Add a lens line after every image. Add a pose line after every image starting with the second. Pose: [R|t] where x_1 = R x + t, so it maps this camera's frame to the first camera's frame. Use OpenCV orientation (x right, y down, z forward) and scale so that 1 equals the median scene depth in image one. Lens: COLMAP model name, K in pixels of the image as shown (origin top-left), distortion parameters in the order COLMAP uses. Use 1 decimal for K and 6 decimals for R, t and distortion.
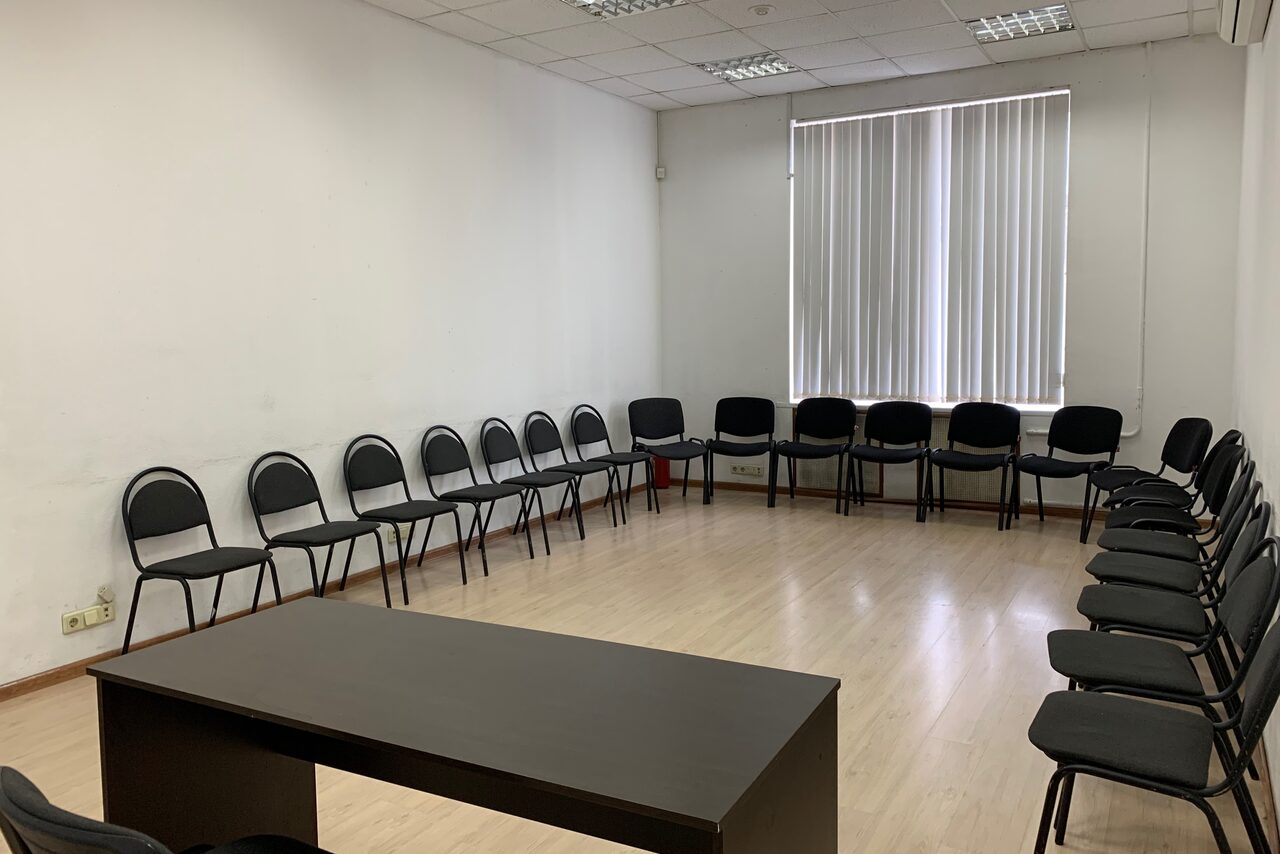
lens RADIAL K [[987.2, 0, 630.5], [0, 987.2, 398.2], [0, 0, 1]] dist [0.007668, 0.004592]
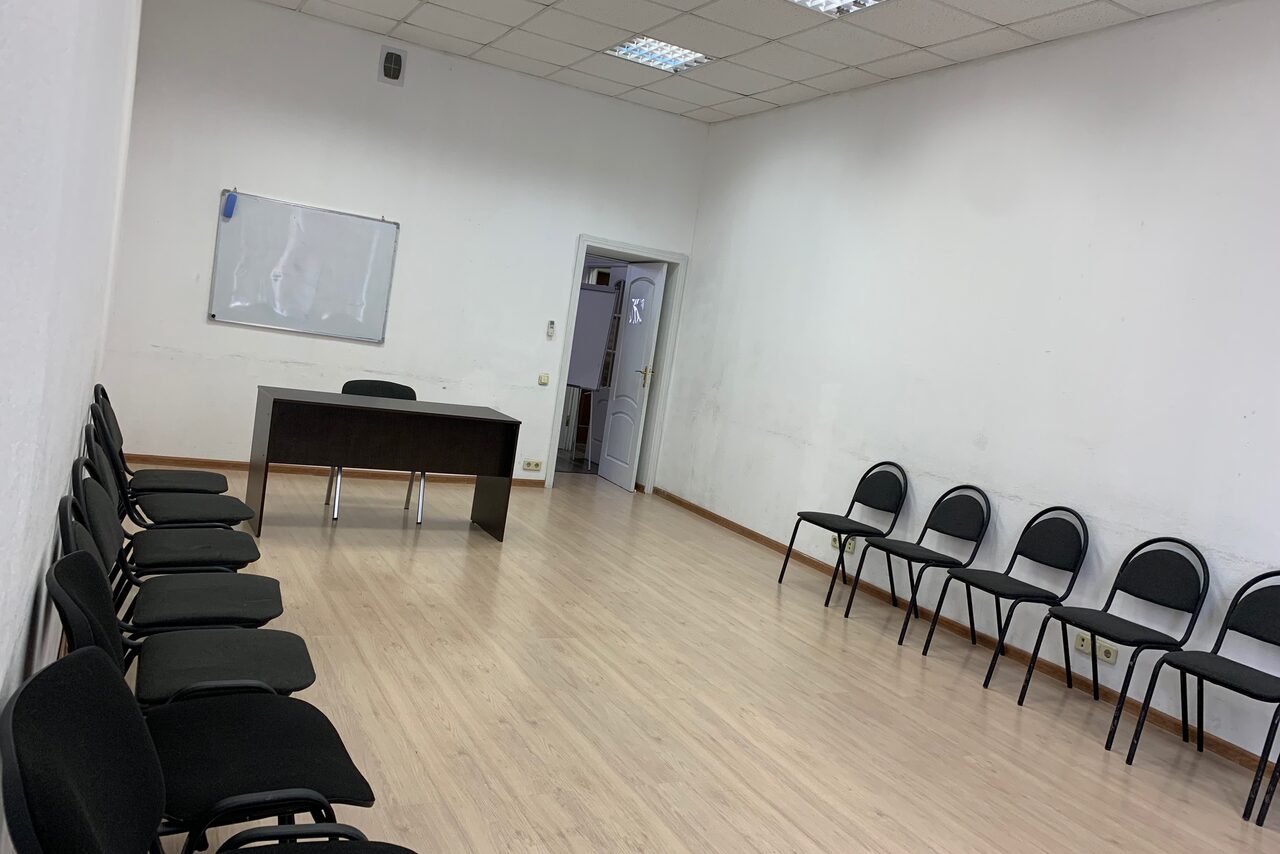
lens RADIAL K [[999.1, 0, 640.0], [0, 999.1, 427.0], [0, 0, 1]] dist [-0.008098, -0.003496]
pose [[-0.553214, 0.025602, -0.832645, 0.693726], [-0.191392, 0.968883, 0.156953, -0.101713], [0.810755, 0.246190, -0.531100, 1.161813]]
